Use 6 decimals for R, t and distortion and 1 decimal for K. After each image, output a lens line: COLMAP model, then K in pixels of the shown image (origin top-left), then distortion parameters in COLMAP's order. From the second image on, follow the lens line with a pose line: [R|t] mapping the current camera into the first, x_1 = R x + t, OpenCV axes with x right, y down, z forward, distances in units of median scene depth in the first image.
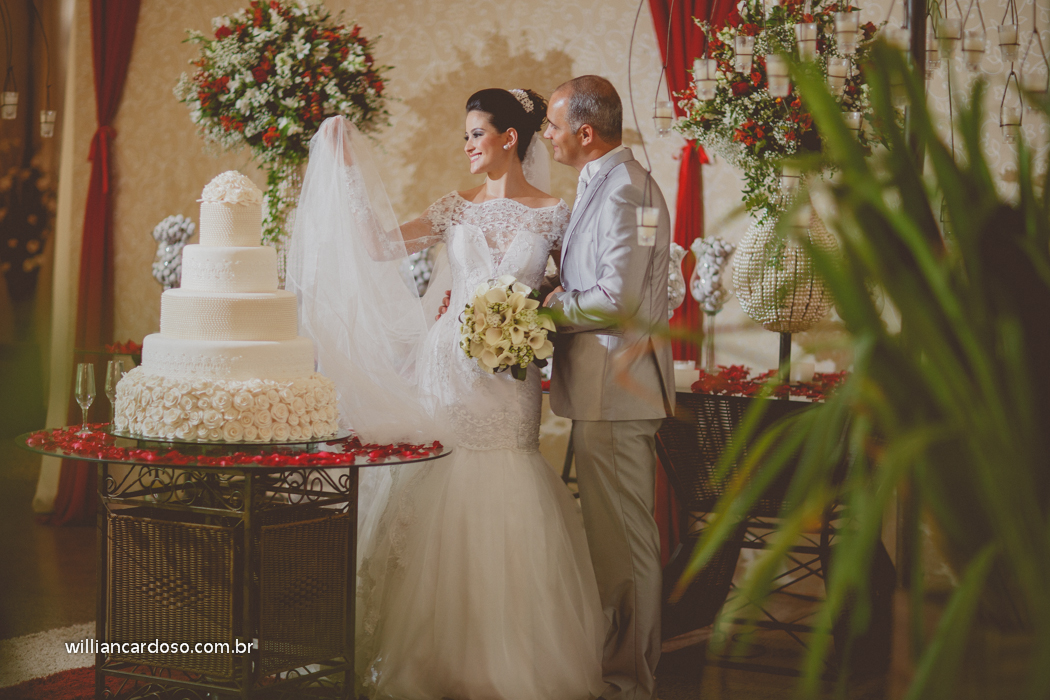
lens RADIAL K [[2488.4, 0, 525.0], [0, 2488.4, 350.0], [0, 0, 1]] dist [-0.143617, -0.663283]
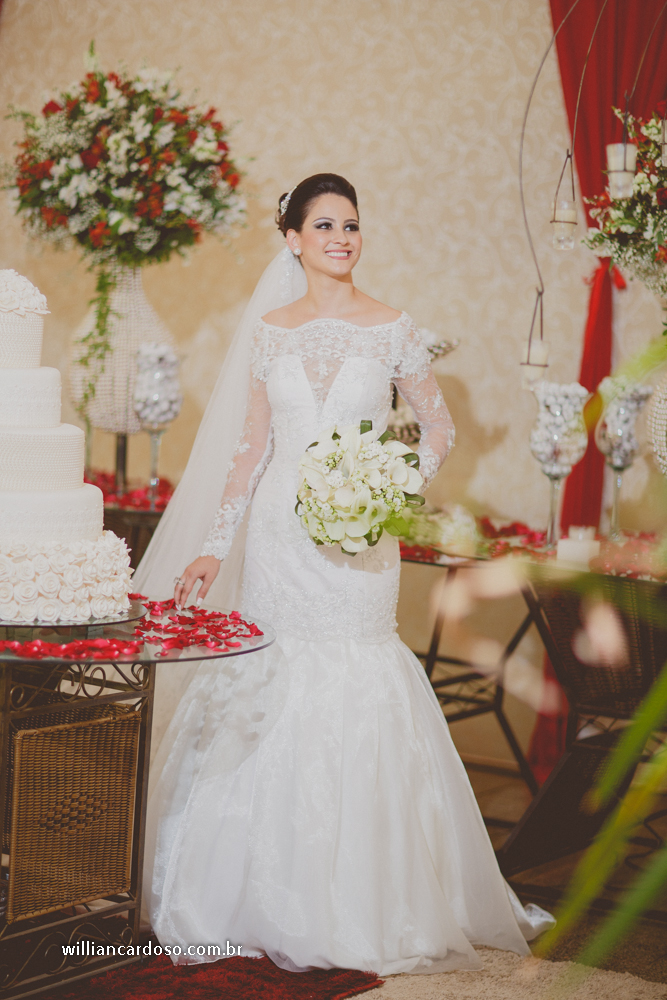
lens RADIAL K [[2369.9, 0, 334.3], [0, 2369.9, 551.2], [0, 0, 1]] dist [-0.143617, -0.663283]
pose [[0.997838, 0.047576, -0.045342, 0.017352], [-0.045896, 0.998245, 0.037411, -0.012785], [0.047042, -0.035249, 0.998271, 0.208137]]
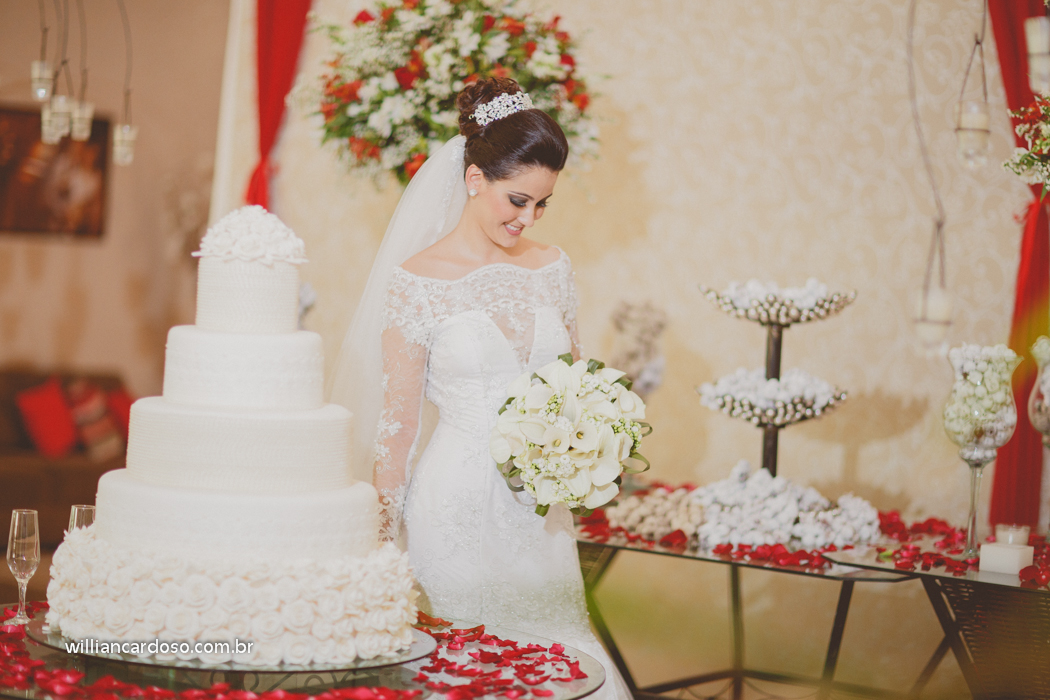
lens RADIAL K [[2488.4, 0, 525.0], [0, 2488.4, 350.0], [0, 0, 1]] dist [-0.143617, -0.663283]
pose [[0.988604, 0.034366, -0.146562, 0.029459], [-0.038684, 0.998894, -0.026714, -0.018482], [0.145482, 0.032079, 0.988841, 0.325465]]
